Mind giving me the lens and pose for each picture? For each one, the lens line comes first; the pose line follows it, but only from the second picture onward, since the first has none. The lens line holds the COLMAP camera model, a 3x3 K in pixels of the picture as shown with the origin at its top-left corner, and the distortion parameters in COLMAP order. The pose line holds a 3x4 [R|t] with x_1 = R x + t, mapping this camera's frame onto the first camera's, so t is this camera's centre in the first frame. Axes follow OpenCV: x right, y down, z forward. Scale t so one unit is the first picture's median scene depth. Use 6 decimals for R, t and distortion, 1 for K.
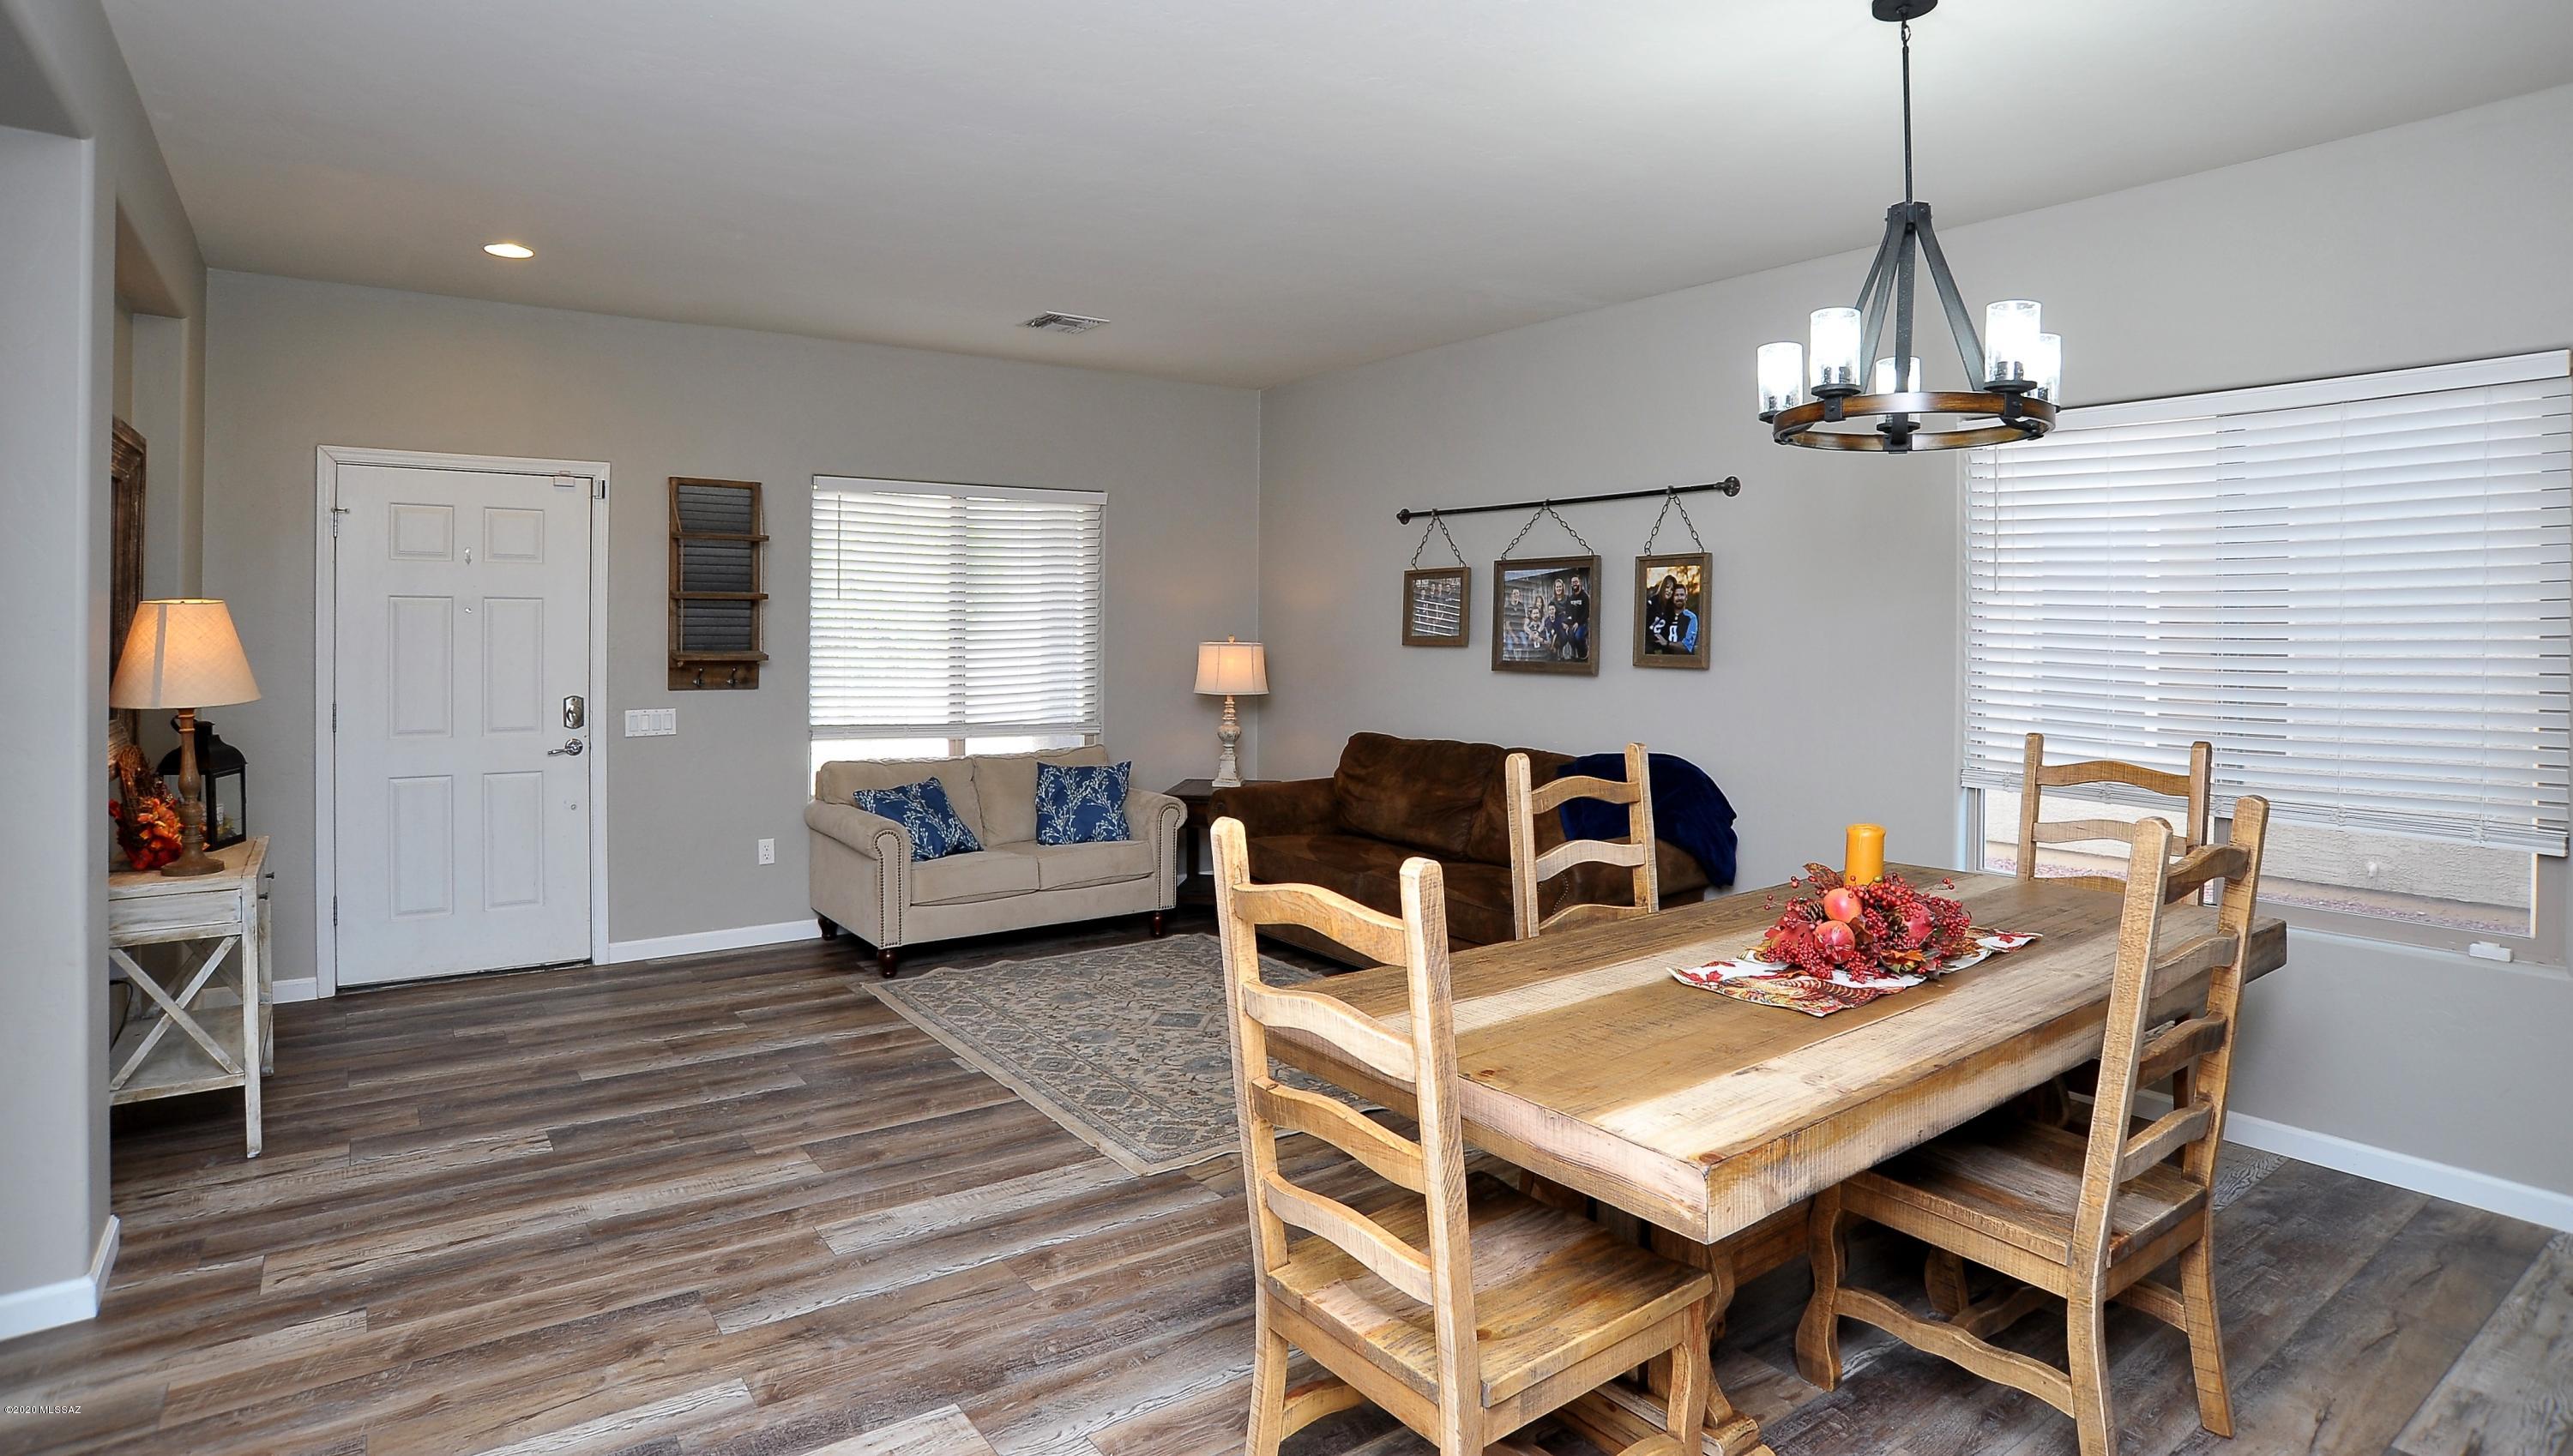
lens RADIAL K [[1331.6, 0, 1286.5], [0, 1331.6, 728.0], [0, 0, 1]] dist [-0.133257, 0.000404]
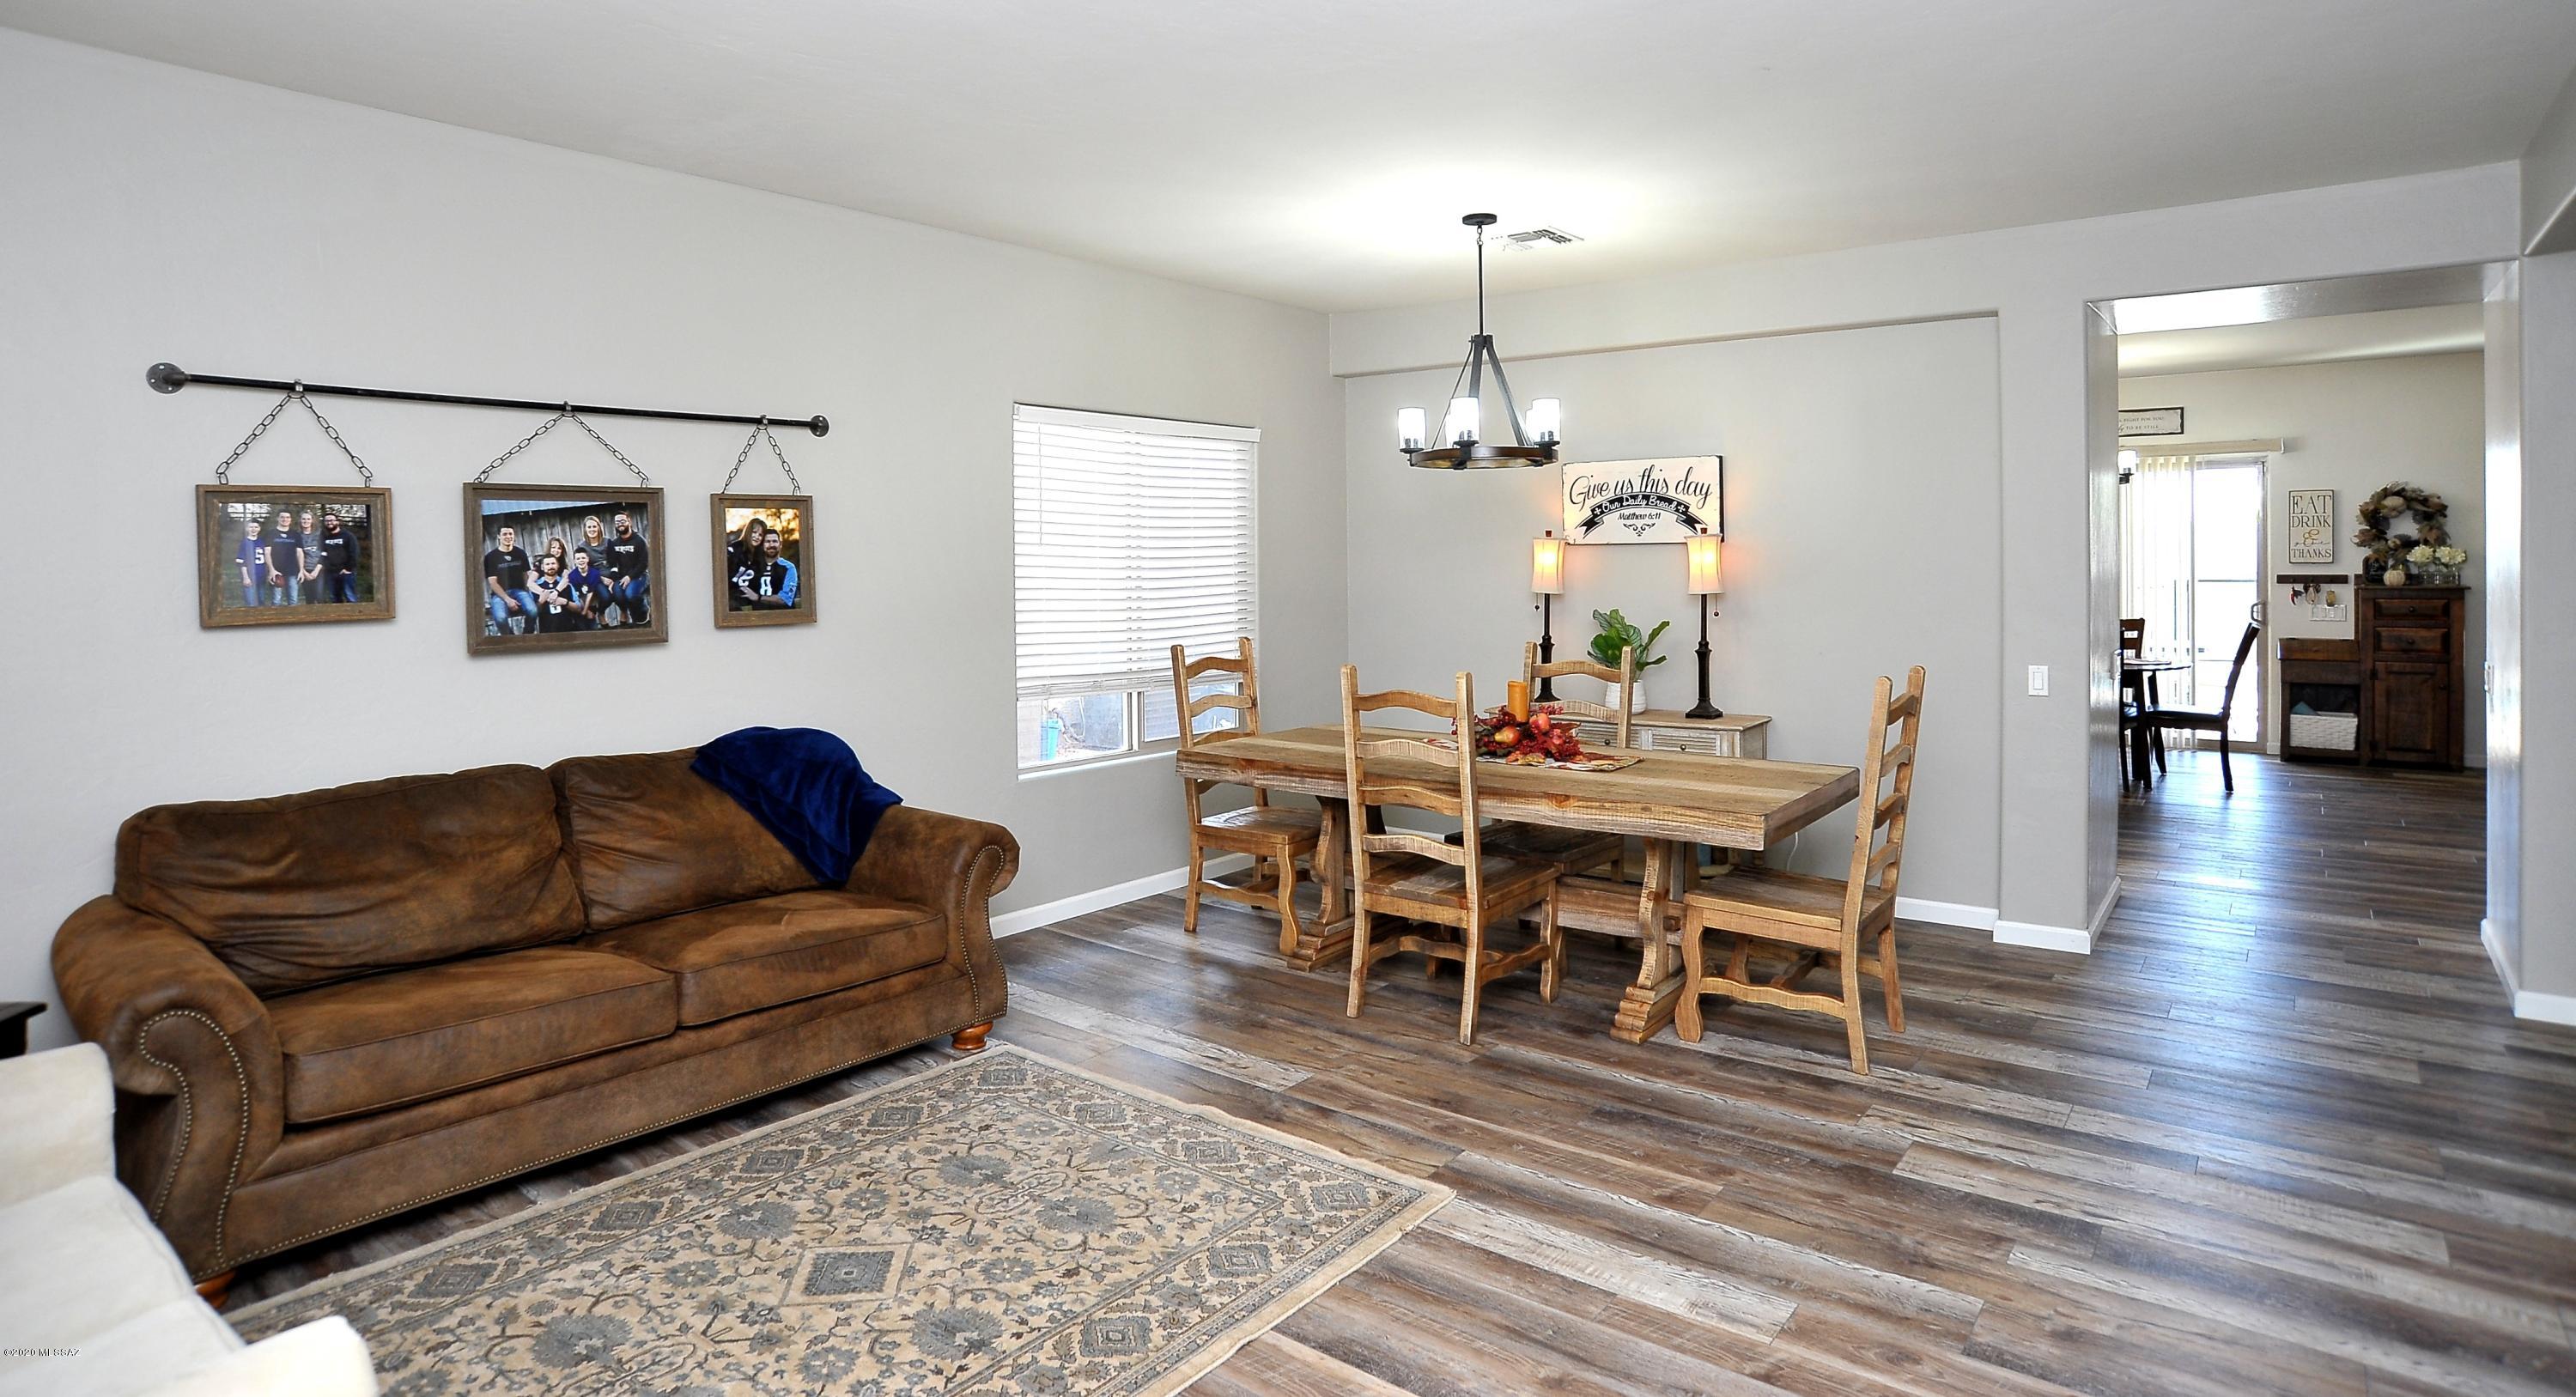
lens RADIAL K [[1291.9, 0, 1288.0], [0, 1291.9, 698.5], [0, 0, 1]] dist [-0.049674, -0.000053]
pose [[-0.262652, -0.124594, 0.956812, -0.625230], [0.055794, 0.988008, 0.143972, -0.101976], [-0.963276, 0.091199, -0.252551, 0.896564]]
